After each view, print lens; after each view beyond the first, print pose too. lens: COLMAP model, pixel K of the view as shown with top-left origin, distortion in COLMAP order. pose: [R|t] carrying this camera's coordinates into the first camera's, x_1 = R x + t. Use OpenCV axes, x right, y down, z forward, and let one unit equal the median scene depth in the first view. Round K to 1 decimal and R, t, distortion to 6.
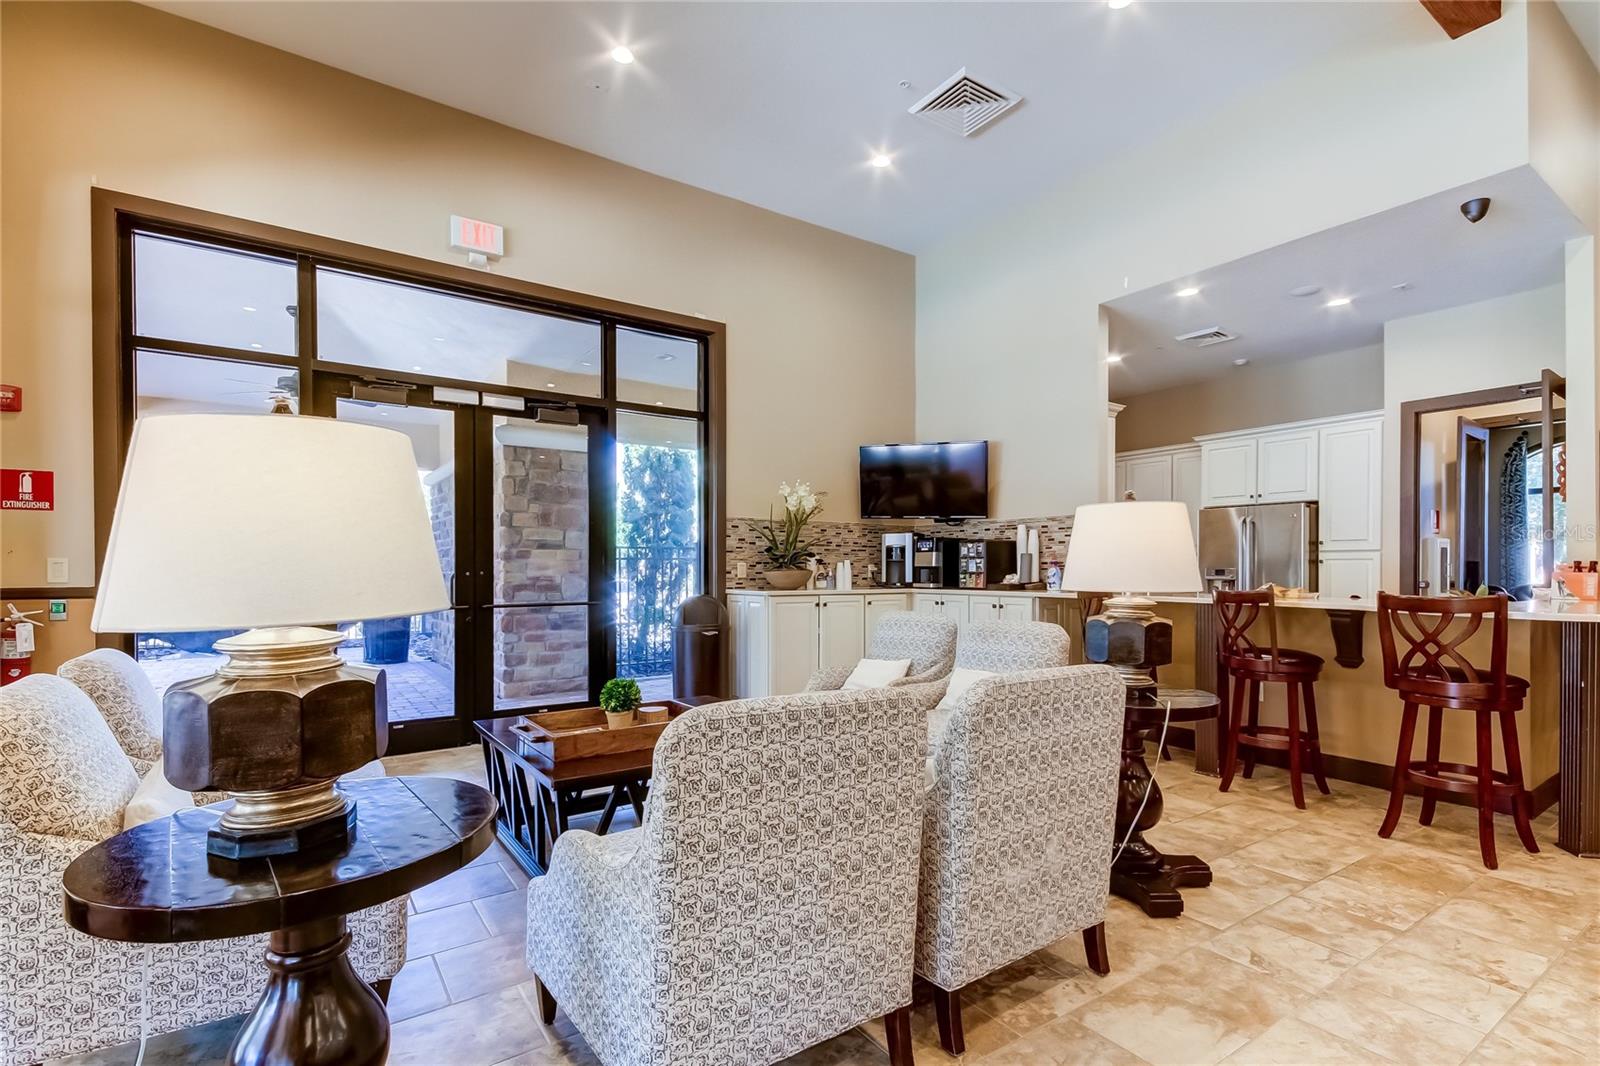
lens RADIAL K [[753.8, 0, 802.9], [0, 753.8, 563.3], [0, 0, 1]] dist [-0.001458, -0.000576]
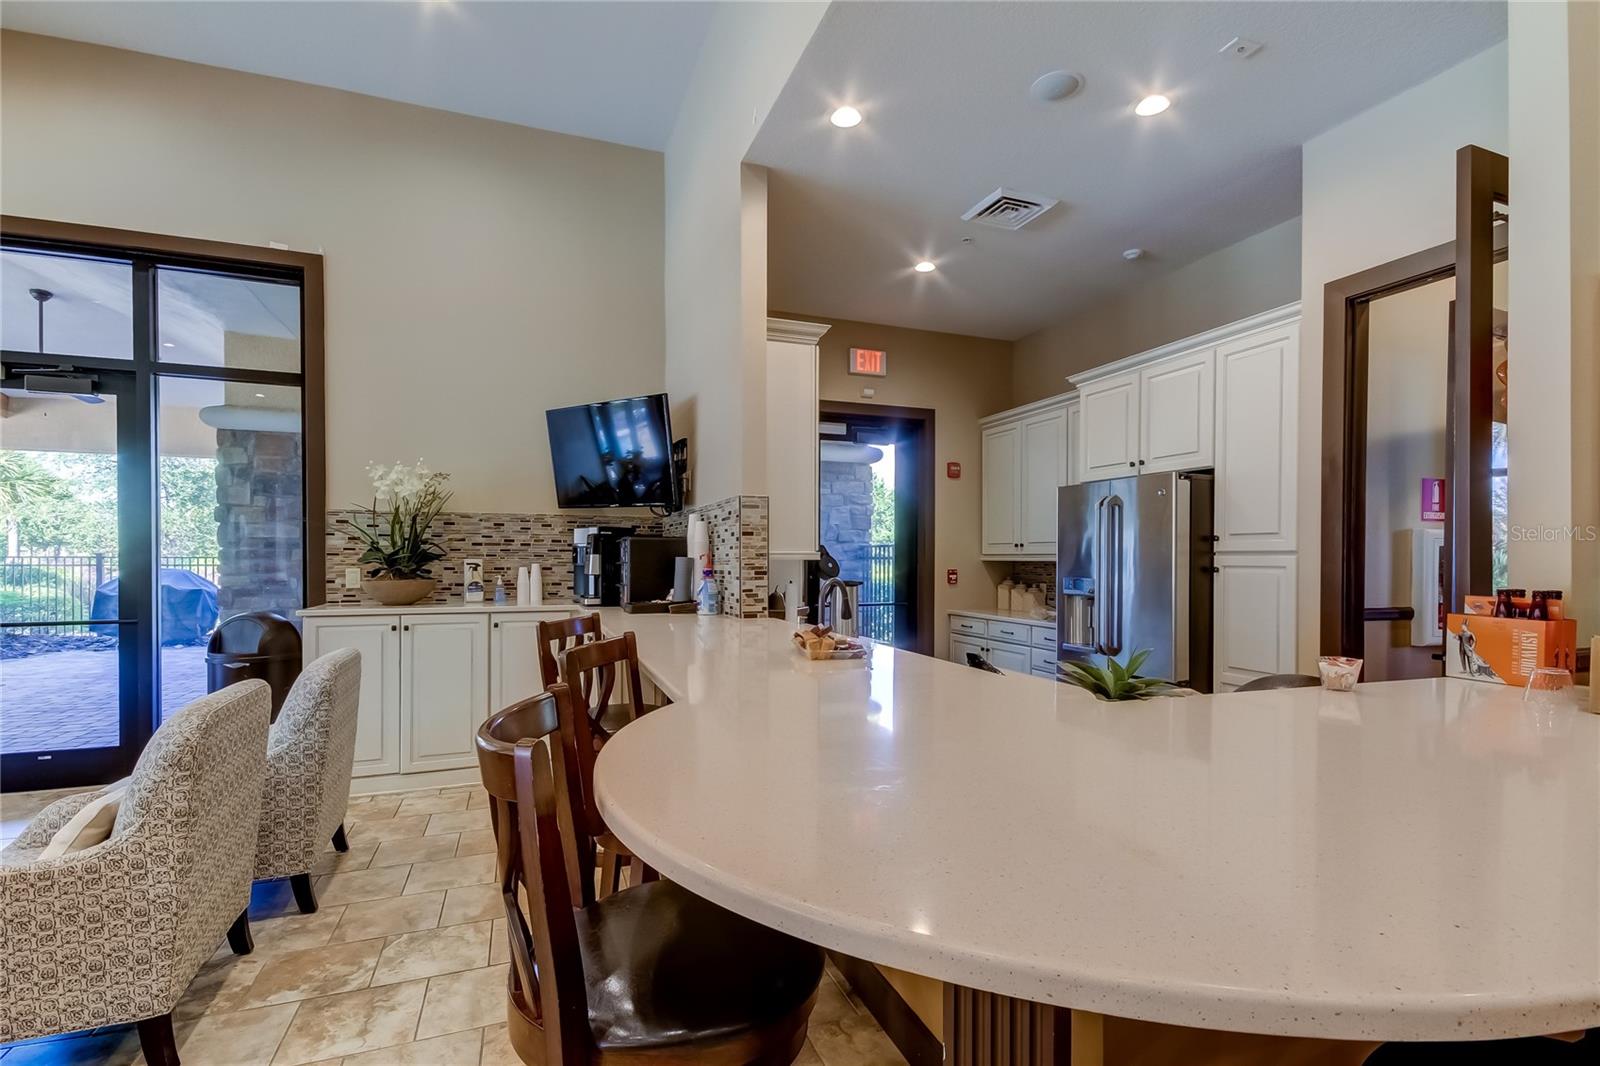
lens RADIAL K [[753.8, 0, 802.9], [0, 753.8, 563.3], [0, 0, 1]] dist [-0.001458, -0.000576]
pose [[0.971672, 0.003565, -0.236305, 0.550116], [-0.000087, 0.999892, 0.014727, -0.017720], [0.236332, -0.014289, 0.971567, 0.370260]]
